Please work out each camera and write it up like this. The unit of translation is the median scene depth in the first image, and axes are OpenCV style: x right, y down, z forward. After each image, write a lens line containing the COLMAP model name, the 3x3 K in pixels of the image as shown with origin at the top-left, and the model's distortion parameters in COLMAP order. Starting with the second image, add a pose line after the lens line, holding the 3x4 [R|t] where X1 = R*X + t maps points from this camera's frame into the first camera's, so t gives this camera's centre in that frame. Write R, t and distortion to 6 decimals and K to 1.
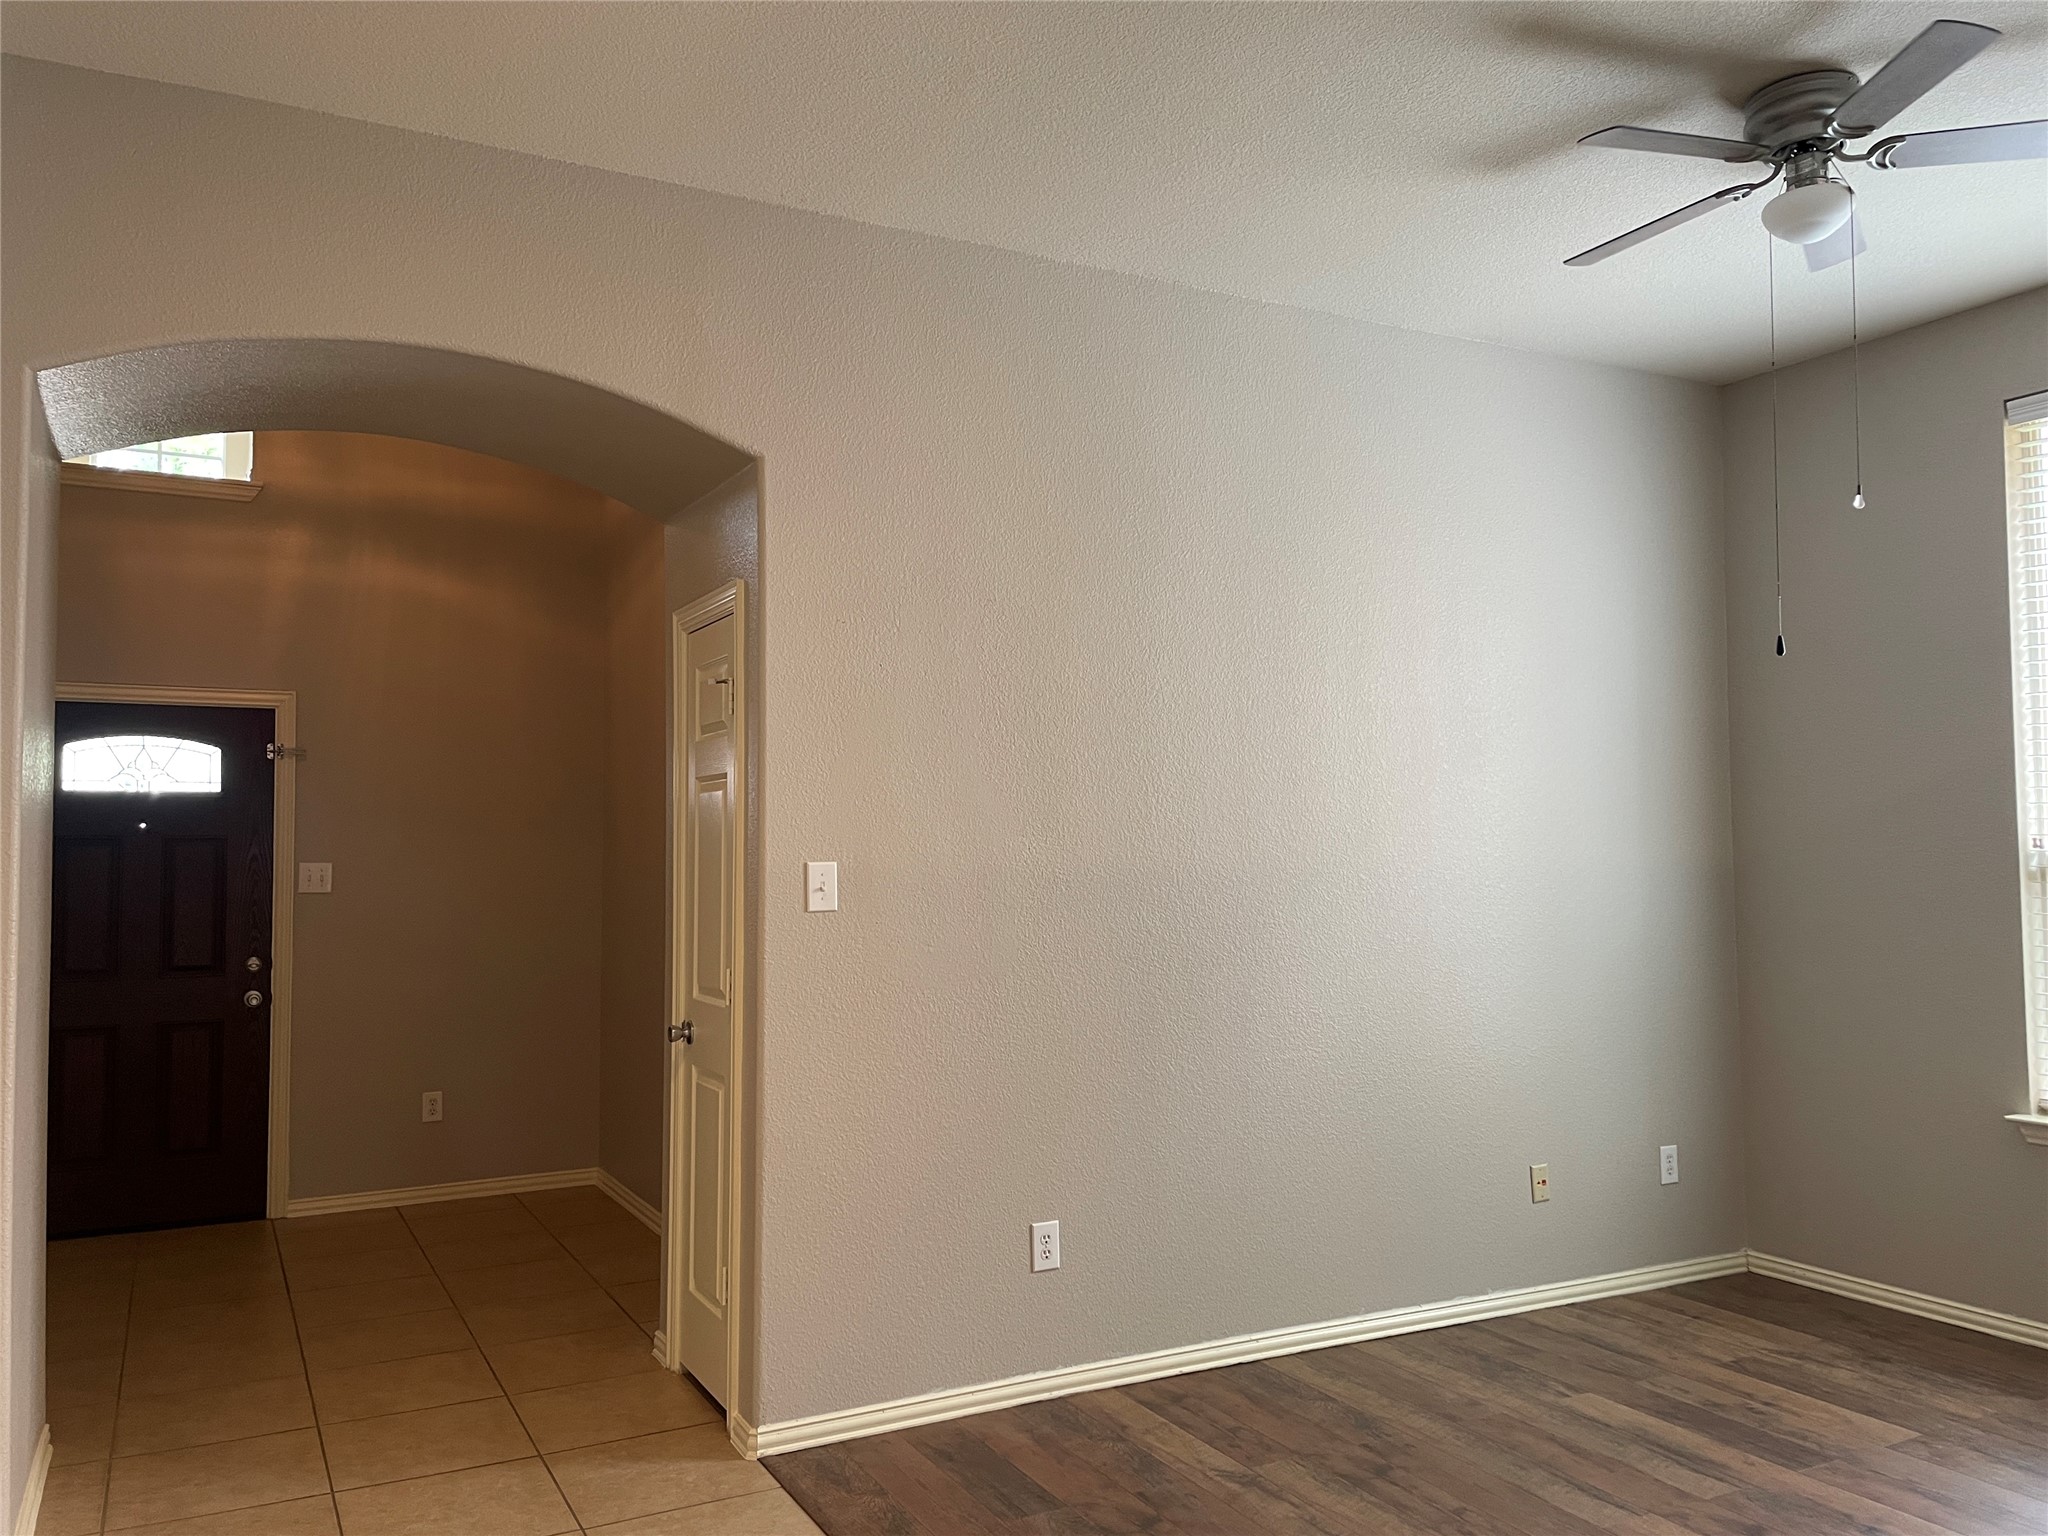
lens RADIAL K [[1536.3, 0, 978.2], [0, 1536.3, 804.9], [0, 0, 1]] dist [0.088226, -0.110529]
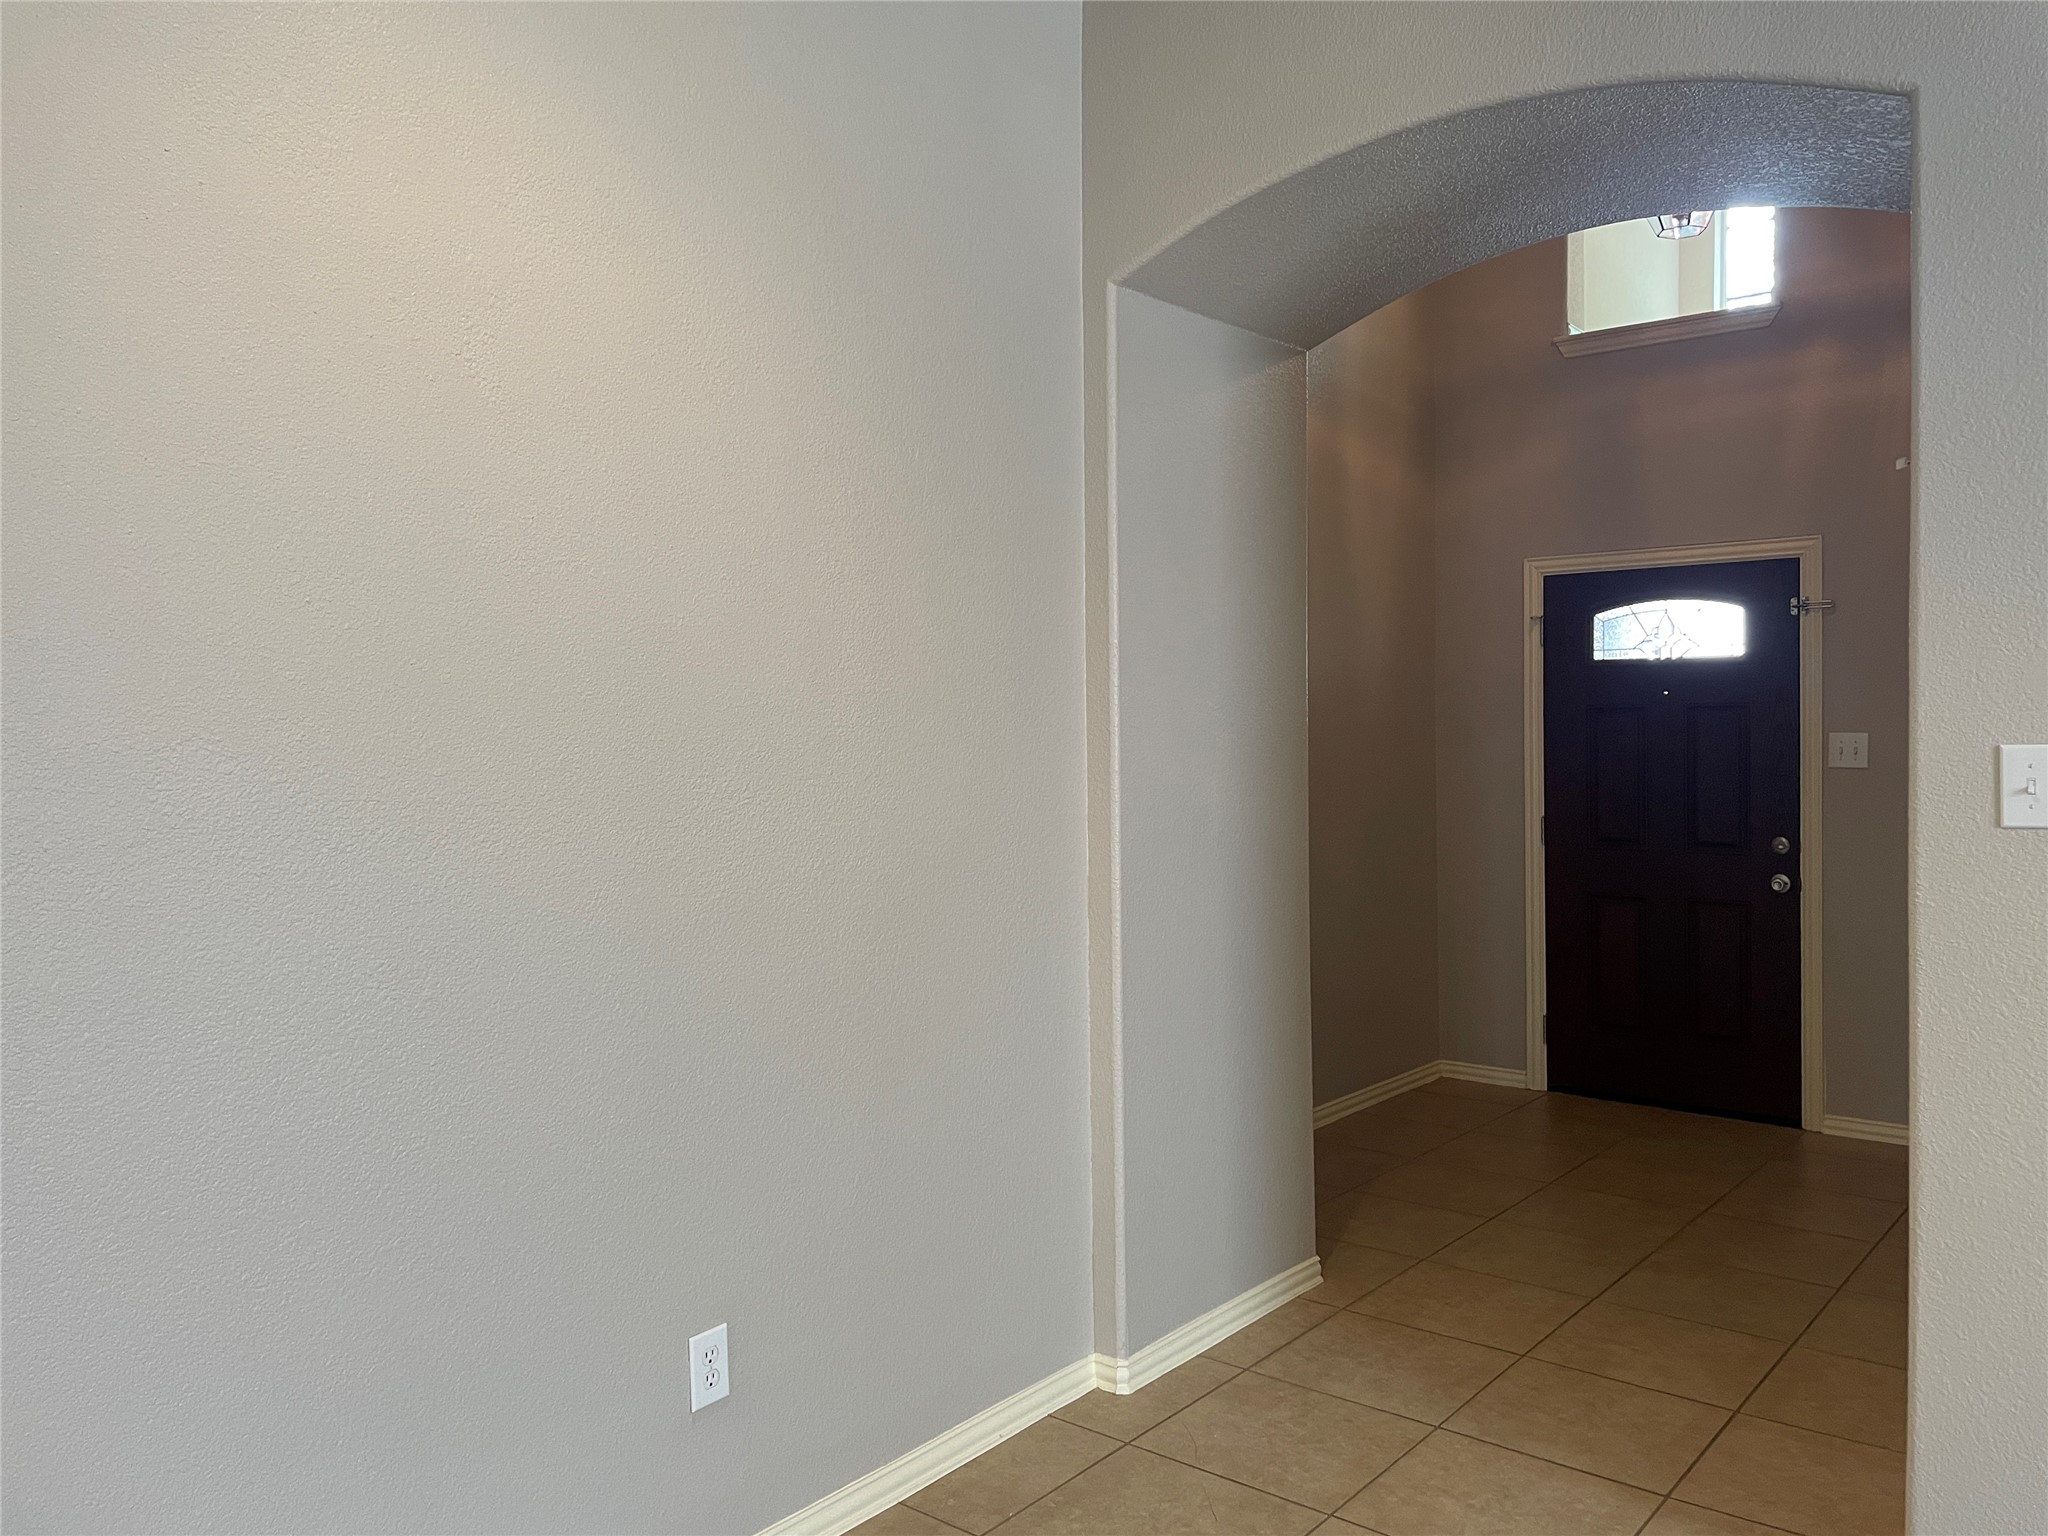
lens RADIAL K [[1536.3, 0, 1044.7], [0, 1536.3, 761.4], [0, 0, 1]] dist [0.088226, -0.110529]
pose [[0.406864, 0.020971, -0.913248, 0.183891], [0.035811, 0.998602, 0.038885, 0.003825], [0.912786, -0.048526, 0.405544, 0.251492]]
